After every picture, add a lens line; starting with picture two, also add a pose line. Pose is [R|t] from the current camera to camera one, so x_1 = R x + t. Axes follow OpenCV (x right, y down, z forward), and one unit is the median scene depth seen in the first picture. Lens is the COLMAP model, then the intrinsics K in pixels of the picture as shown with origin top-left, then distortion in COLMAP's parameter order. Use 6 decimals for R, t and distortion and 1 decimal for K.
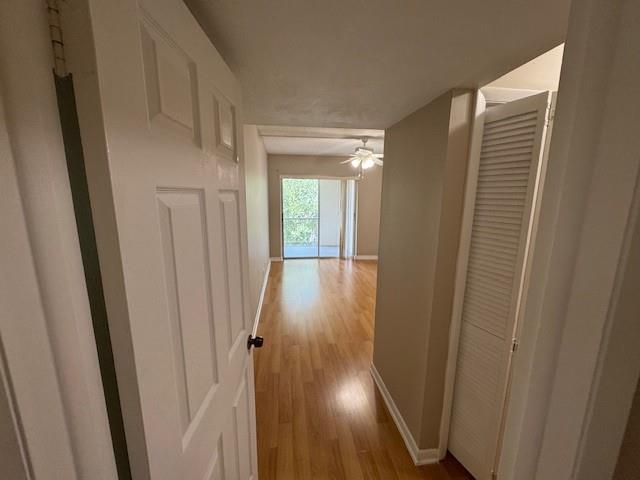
lens RADIAL K [[257.3, 0, 320.0], [0, 257.3, 240.0], [0, 0, 1]] dist [-0.001052, -0.000003]
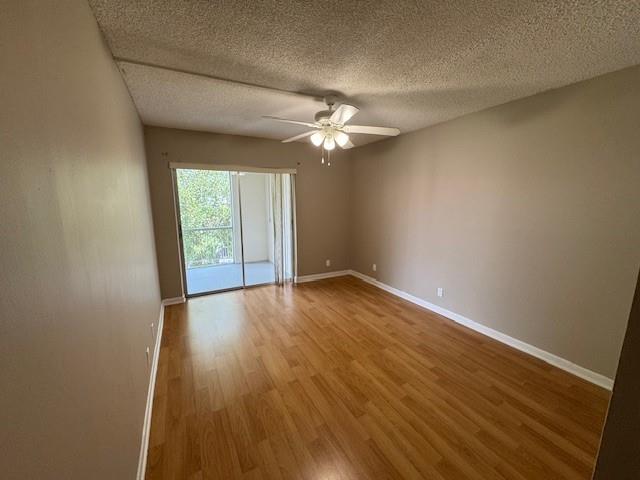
lens RADIAL K [[257.3, 0, 320.0], [0, 257.3, 240.0], [0, 0, 1]] dist [-0.001052, -0.000003]
pose [[0.933098, -0.066888, 0.353348, -0.051795], [0.068739, 0.997608, 0.007323, -0.048923], [-0.352992, 0.017456, 0.935463, 0.300290]]
